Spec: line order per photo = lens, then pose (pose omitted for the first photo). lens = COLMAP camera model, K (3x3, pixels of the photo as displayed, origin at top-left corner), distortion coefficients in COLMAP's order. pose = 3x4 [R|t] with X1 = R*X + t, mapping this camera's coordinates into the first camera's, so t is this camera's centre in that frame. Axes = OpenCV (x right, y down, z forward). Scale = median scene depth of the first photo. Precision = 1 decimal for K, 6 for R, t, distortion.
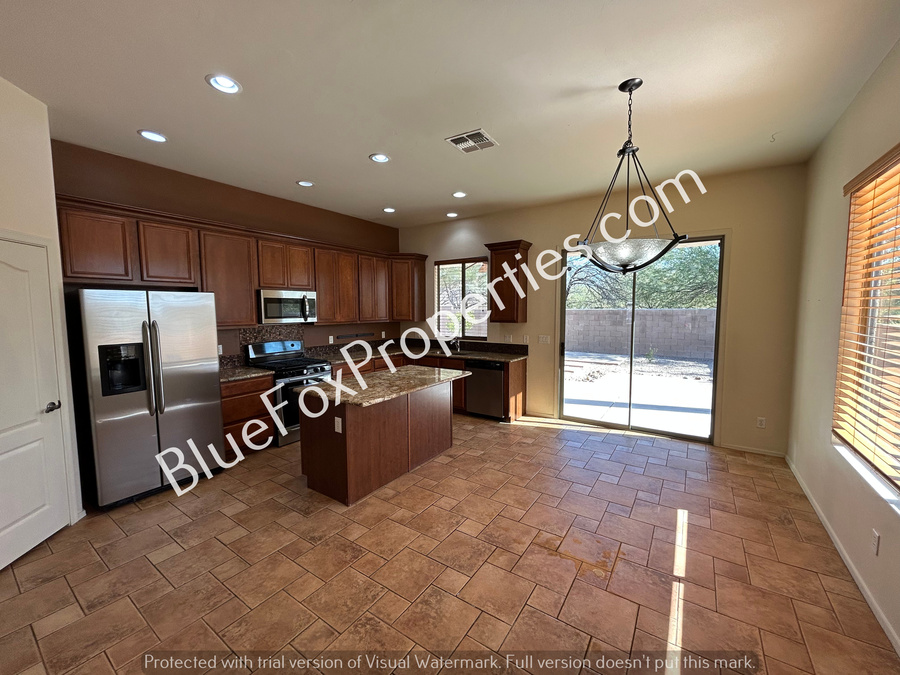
lens RADIAL K [[357.8, 0, 450.9], [0, 357.8, 337.1], [0, 0, 1]] dist [-0.005773, 0.000330]
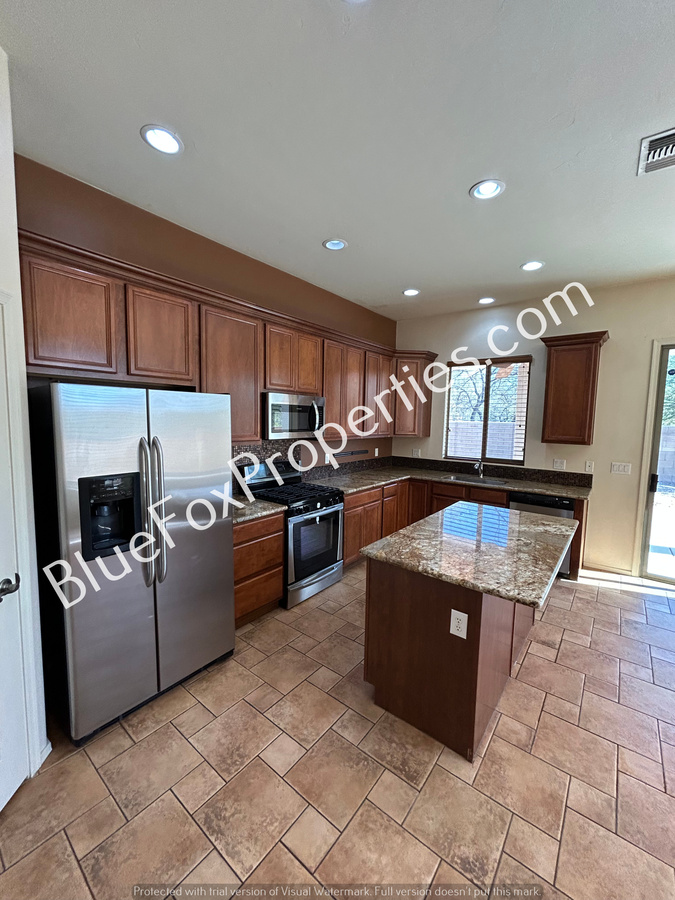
lens RADIAL K [[357.8, 0, 338.2], [0, 357.8, 448.9], [0, 0, 1]] dist [-0.005773, 0.000330]
pose [[0.997267, 0.030638, -0.067231, -0.424140], [-0.029952, 0.999489, 0.011189, -0.038134], [0.067539, -0.009145, 0.997675, 0.354876]]
